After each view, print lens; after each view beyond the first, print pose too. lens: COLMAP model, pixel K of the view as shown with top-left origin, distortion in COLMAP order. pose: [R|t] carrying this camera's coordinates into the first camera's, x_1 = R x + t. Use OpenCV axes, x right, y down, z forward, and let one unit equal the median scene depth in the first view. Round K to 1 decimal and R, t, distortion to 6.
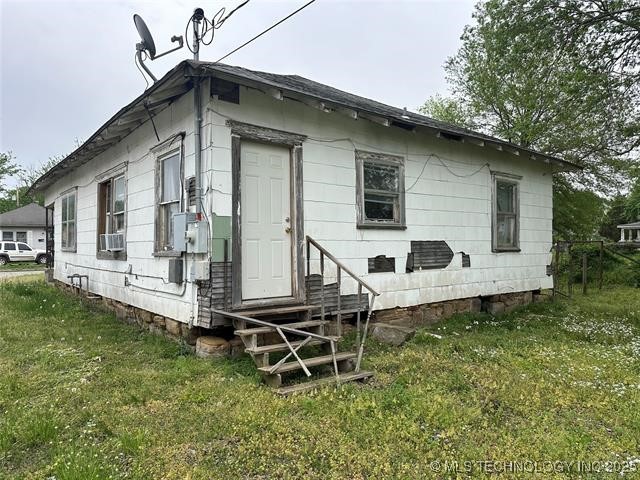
lens RADIAL K [[444.9, 0, 320.0], [0, 444.9, 240.0], [0, 0, 1]] dist [0.068676, -0.001478]
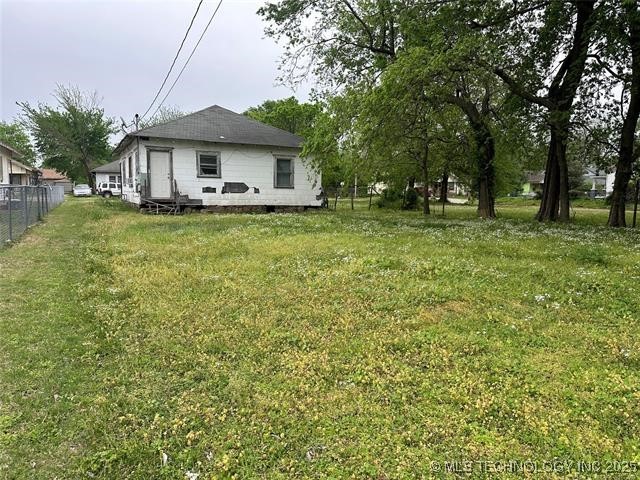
lens RADIAL K [[444.9, 0, 320.0], [0, 444.9, 240.0], [0, 0, 1]] dist [0.068676, -0.001478]
pose [[0.982011, 0.038103, -0.184940, 1.338223], [-0.016346, 0.992906, 0.117770, 0.022229], [0.188115, -0.112628, 0.975668, -1.671781]]
